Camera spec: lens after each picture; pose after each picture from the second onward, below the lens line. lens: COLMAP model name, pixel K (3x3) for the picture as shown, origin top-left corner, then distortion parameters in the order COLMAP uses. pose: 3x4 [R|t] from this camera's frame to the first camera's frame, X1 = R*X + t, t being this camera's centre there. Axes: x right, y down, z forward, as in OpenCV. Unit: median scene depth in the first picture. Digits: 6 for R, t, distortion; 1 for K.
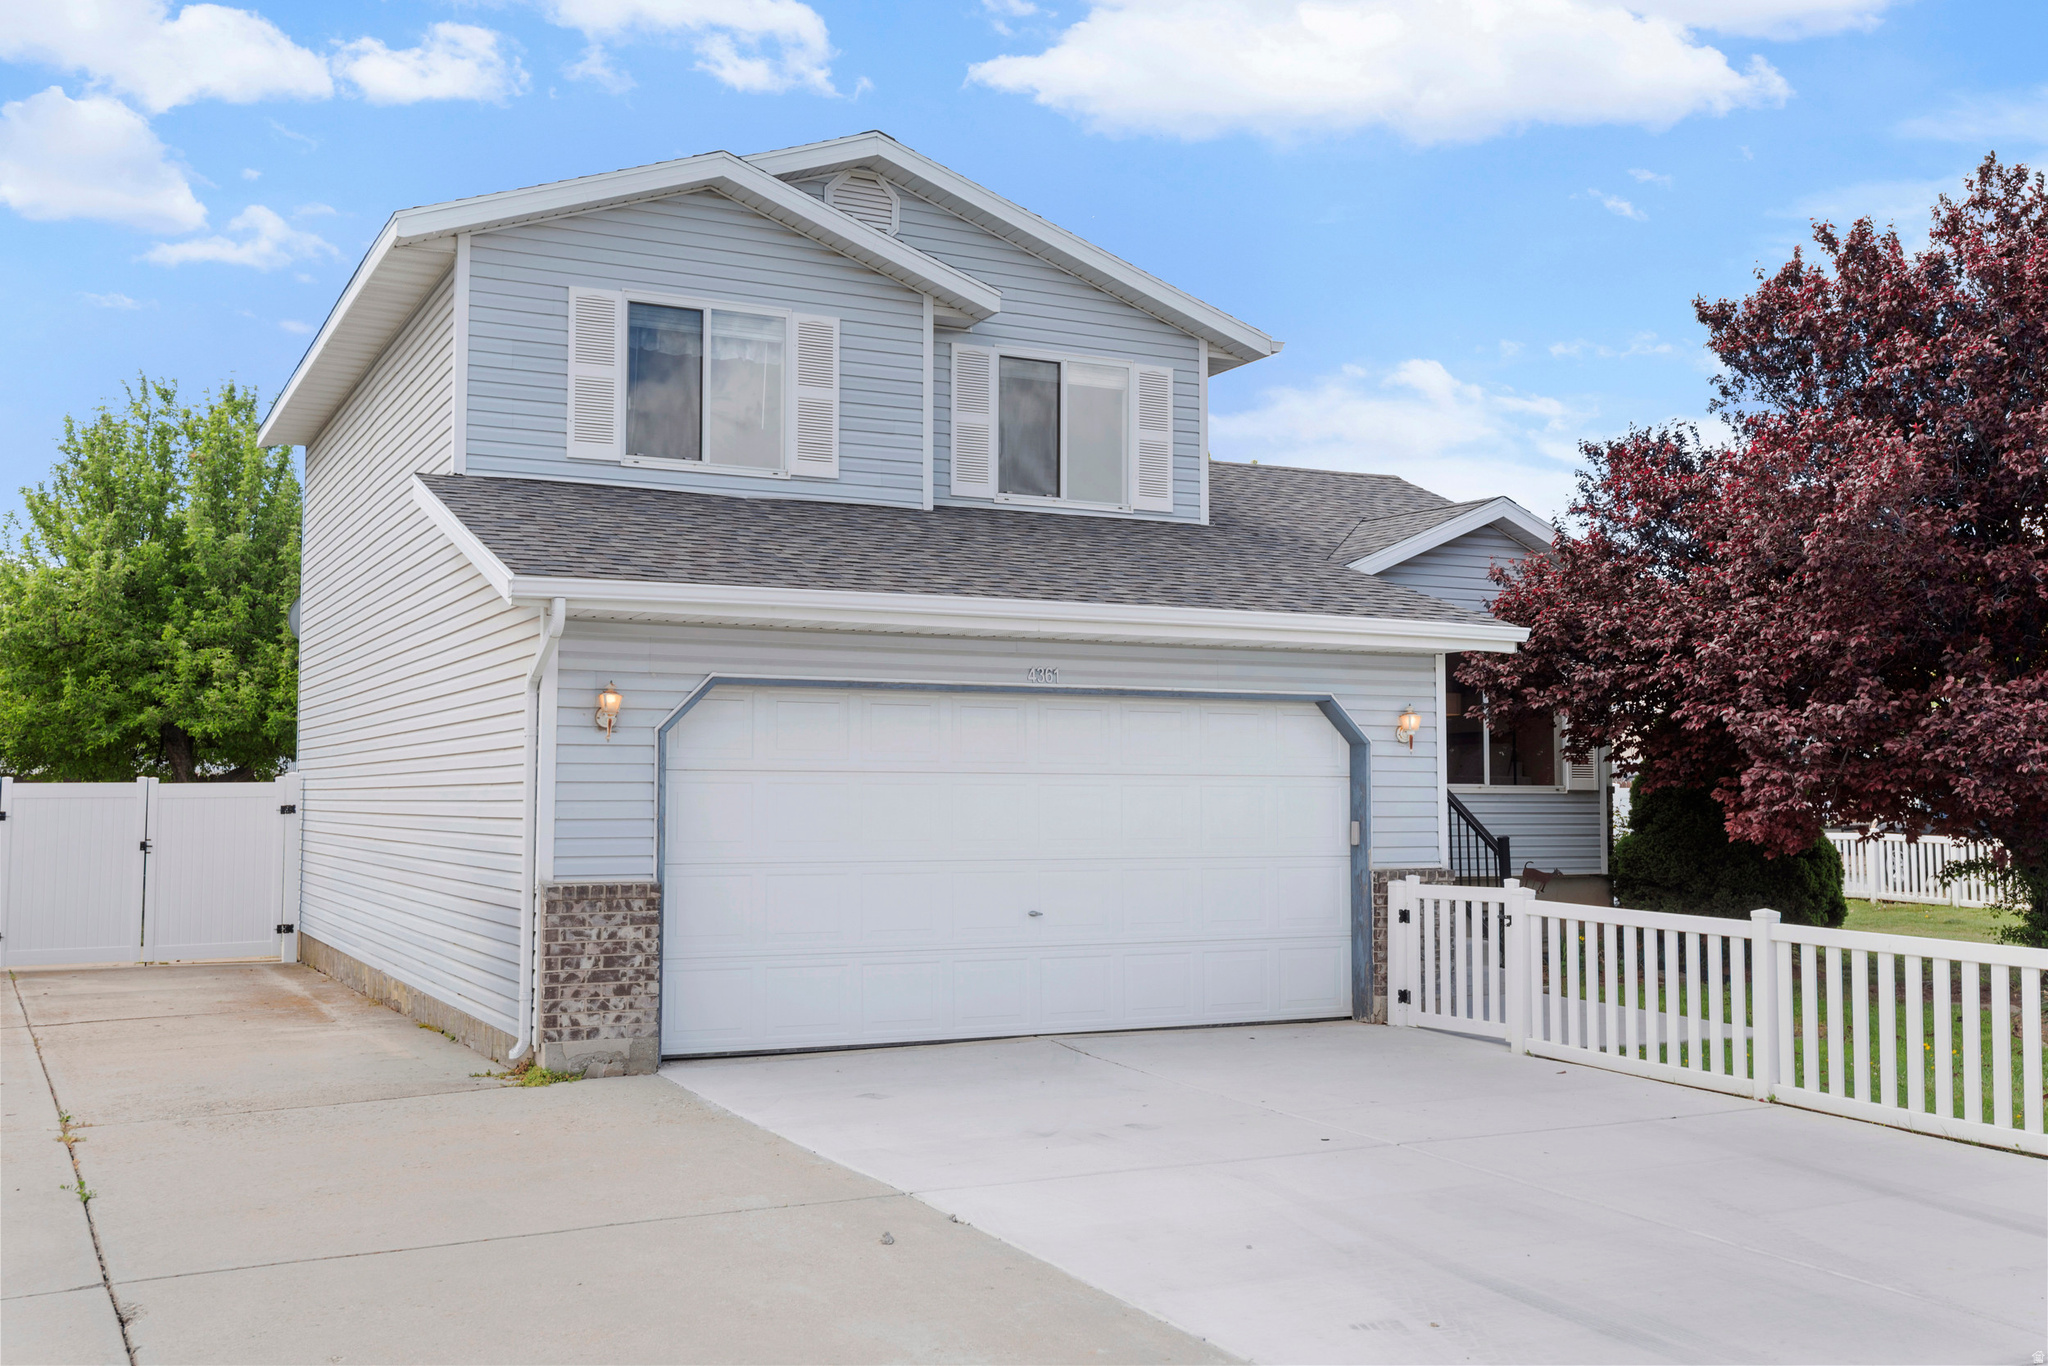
lens RADIAL K [[2032.2, 0, 1024.7], [0, 2032.2, 680.1], [0, 0, 1]] dist [0.001259, 0.000031]
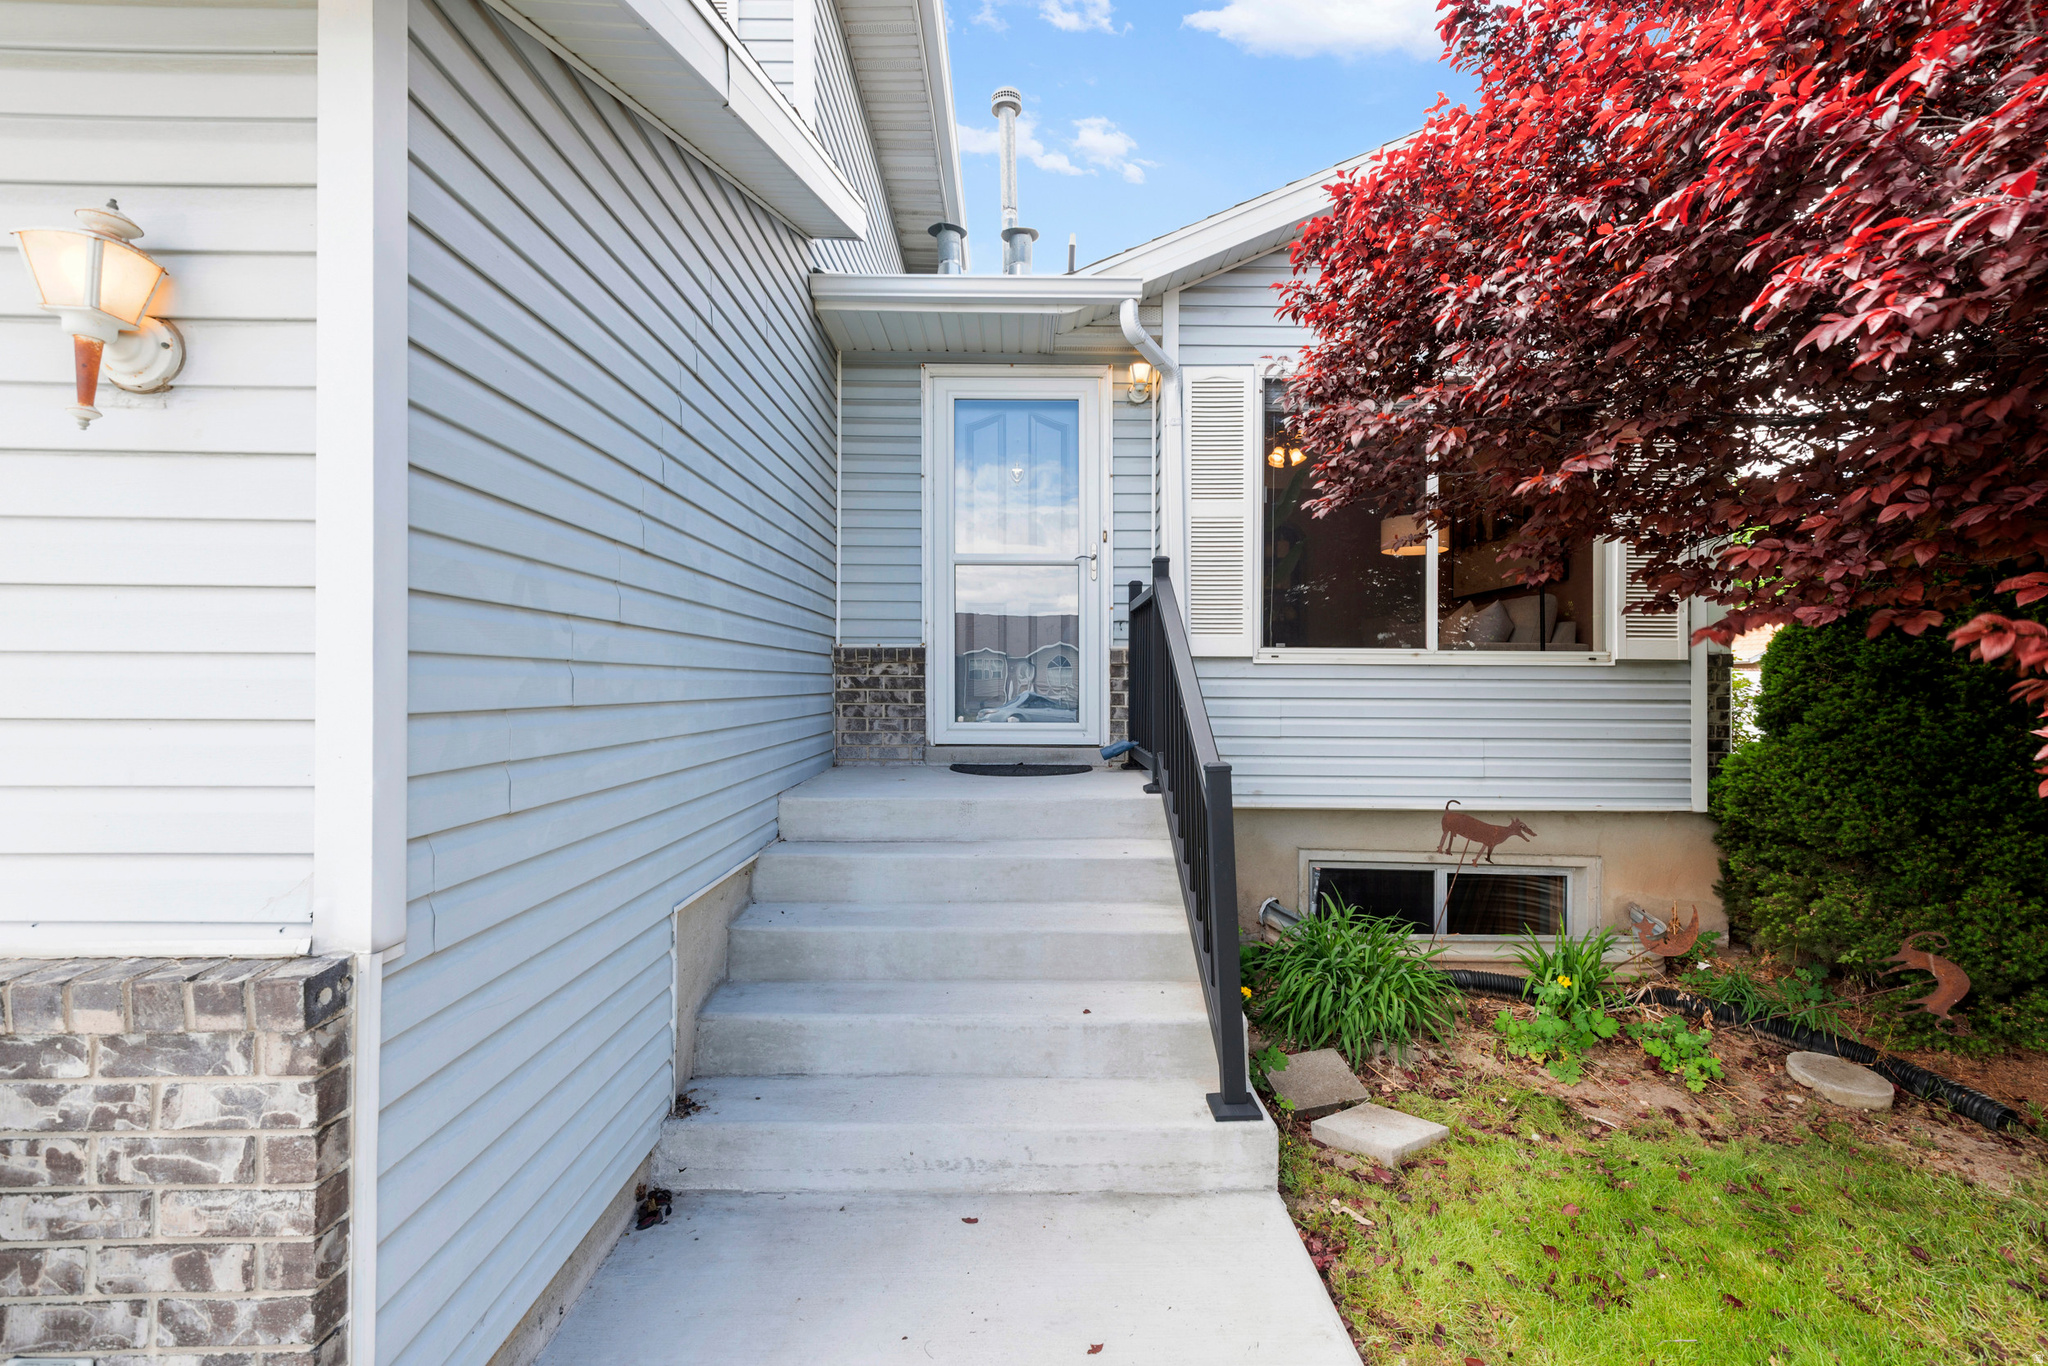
lens RADIAL K [[937.9, 0, 1024.0], [0, 937.9, 683.0], [0, 0, 1]] dist [-0.000450, -0.000115]
pose [[0.902918, 0.001747, -0.429809, 0.233349], [0.023368, 0.998313, 0.053146, 0.043545], [0.429177, -0.058030, 0.901355, 0.705133]]
